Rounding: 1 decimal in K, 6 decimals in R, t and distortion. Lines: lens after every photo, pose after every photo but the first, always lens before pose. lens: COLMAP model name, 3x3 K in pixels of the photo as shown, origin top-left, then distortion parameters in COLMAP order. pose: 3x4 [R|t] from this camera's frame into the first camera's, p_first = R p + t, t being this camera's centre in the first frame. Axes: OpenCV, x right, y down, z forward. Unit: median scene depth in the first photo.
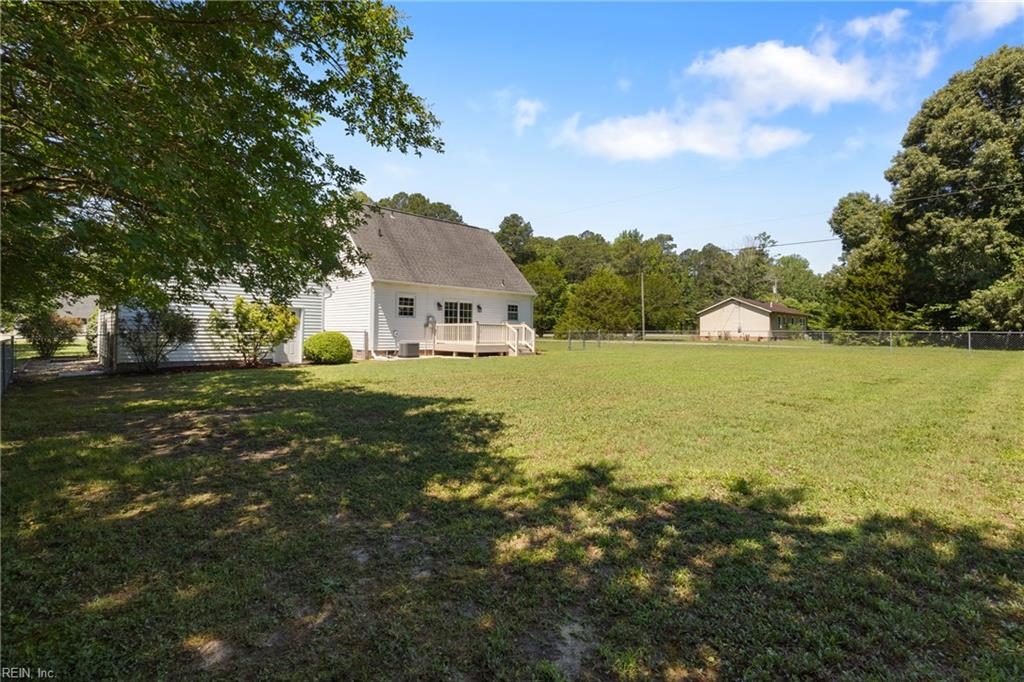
lens RADIAL K [[479.9, 0, 512.0], [0, 479.9, 341.0], [0, 0, 1]] dist [0.001069, 0.000315]
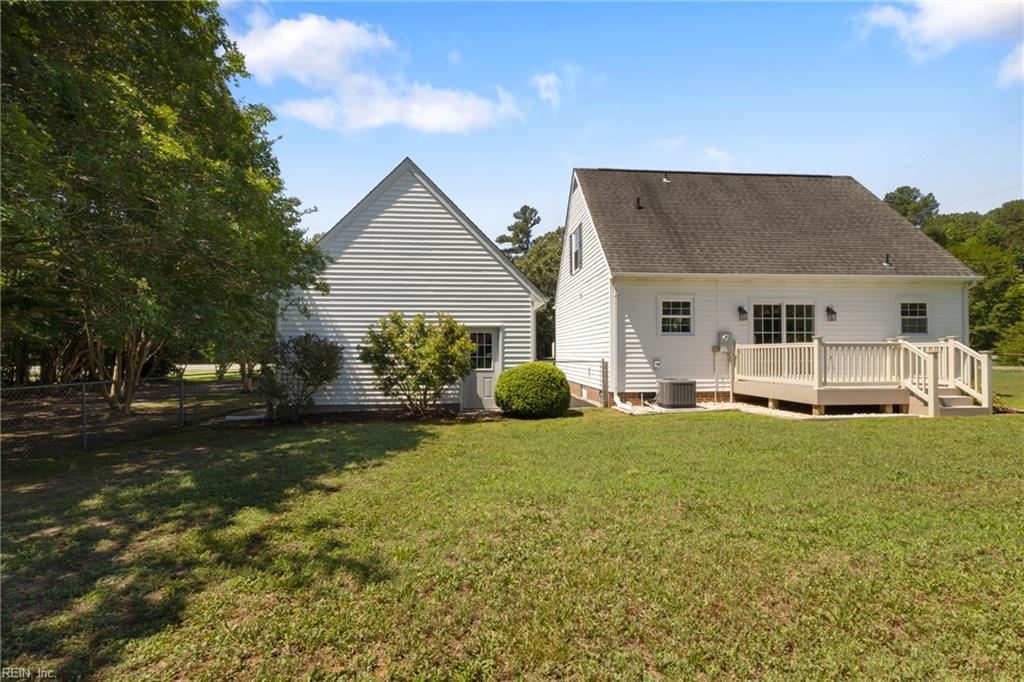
lens RADIAL K [[484.2, 0, 512.0], [0, 484.2, 341.0], [0, 0, 1]] dist [0.001090, 0.000458]
pose [[0.777729, -0.030566, -0.627857, -0.008425], [0.001699, 0.998916, -0.046526, -0.014735], [0.628598, 0.035118, 0.776937, 0.395850]]
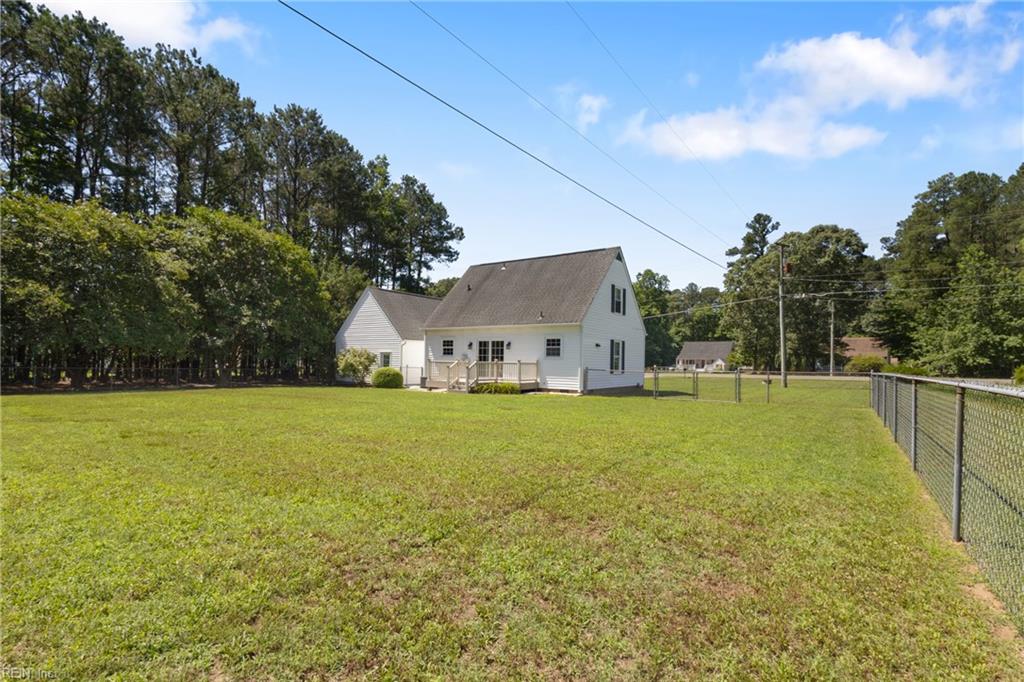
lens RADIAL K [[480.3, 0, 511.3], [0, 480.3, 359.1], [0, 0, 1]] dist [0.000591, 0.000135]
pose [[0.199756, -0.011357, -0.979780, 0.943106], [-0.030537, 0.999375, -0.017810, -0.023374], [0.979370, 0.033477, 0.199284, 0.853443]]
